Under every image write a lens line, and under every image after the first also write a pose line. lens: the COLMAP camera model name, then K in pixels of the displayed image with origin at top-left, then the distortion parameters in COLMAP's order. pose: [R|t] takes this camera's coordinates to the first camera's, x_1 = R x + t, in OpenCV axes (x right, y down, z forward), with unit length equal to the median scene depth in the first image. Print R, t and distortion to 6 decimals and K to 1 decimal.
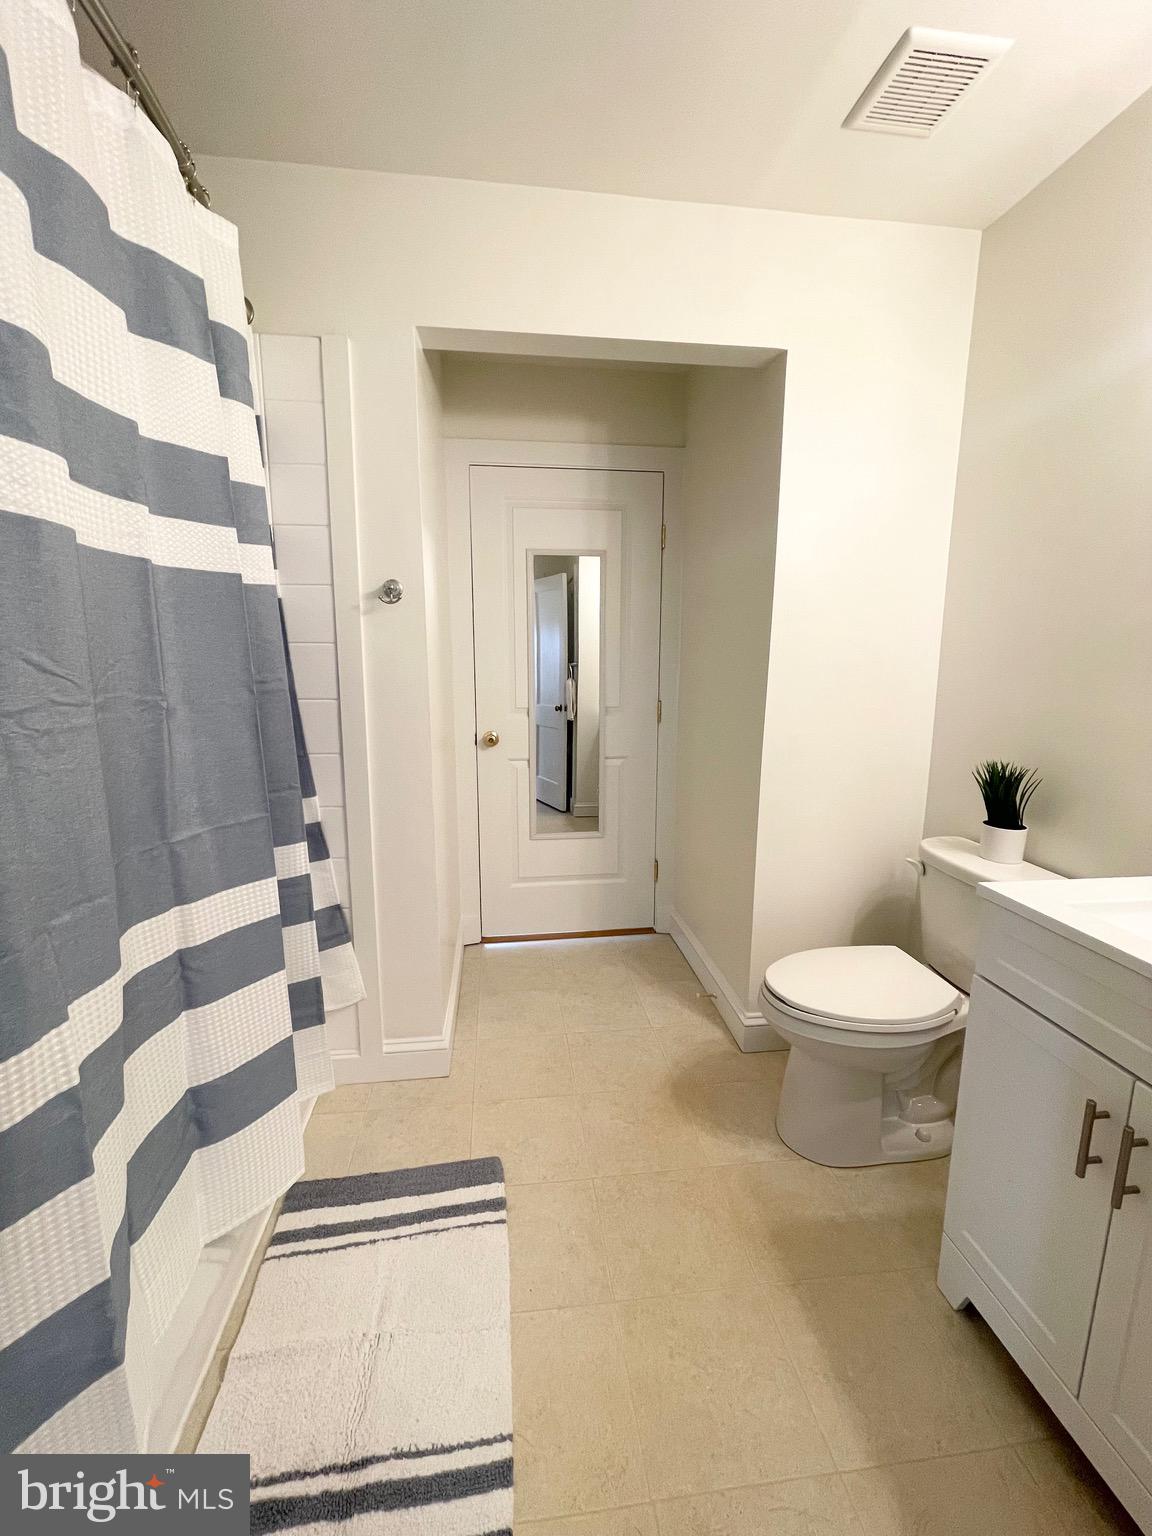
lens RADIAL K [[623.7, 0, 570.5], [0, 623.7, 765.1], [0, 0, 1]] dist [-0.006191, 0.003900]
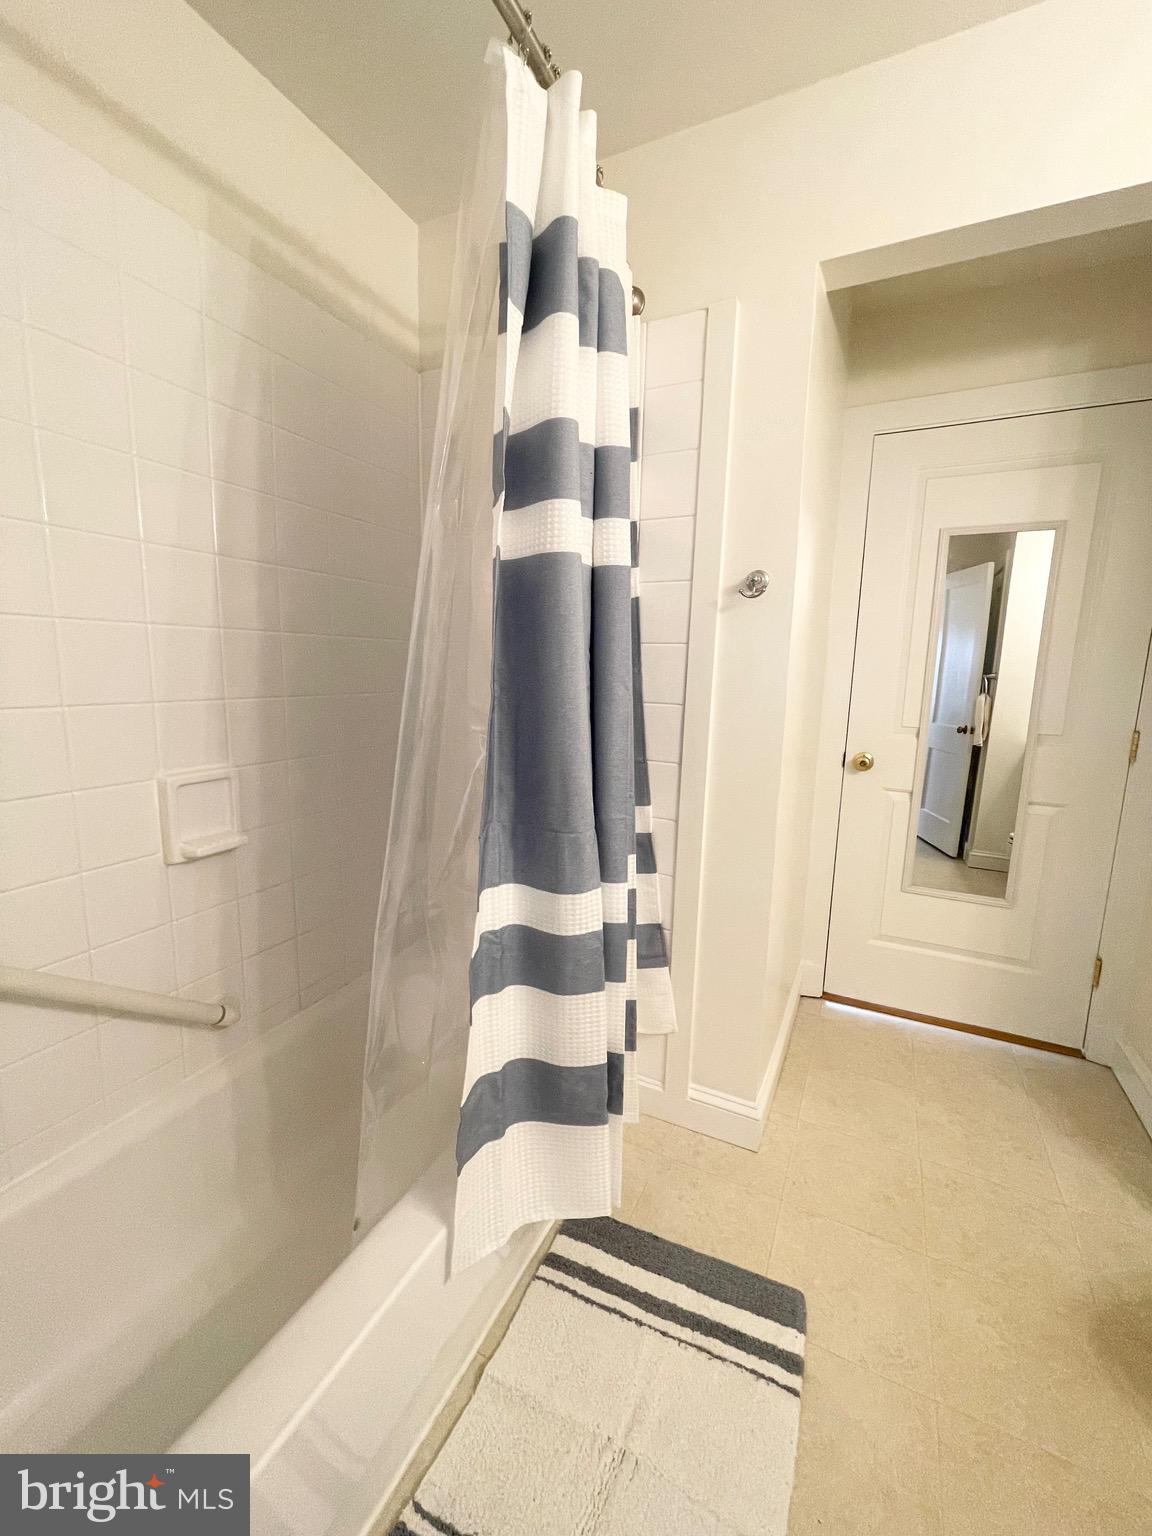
lens RADIAL K [[623.7, 0, 570.5], [0, 623.7, 765.1], [0, 0, 1]] dist [-0.006191, 0.003900]
pose [[0.834813, 0.106259, -0.540181, -0.005601], [-0.112416, 0.993425, 0.021686, -0.016226], [0.538934, 0.042621, 0.841269, 0.127060]]
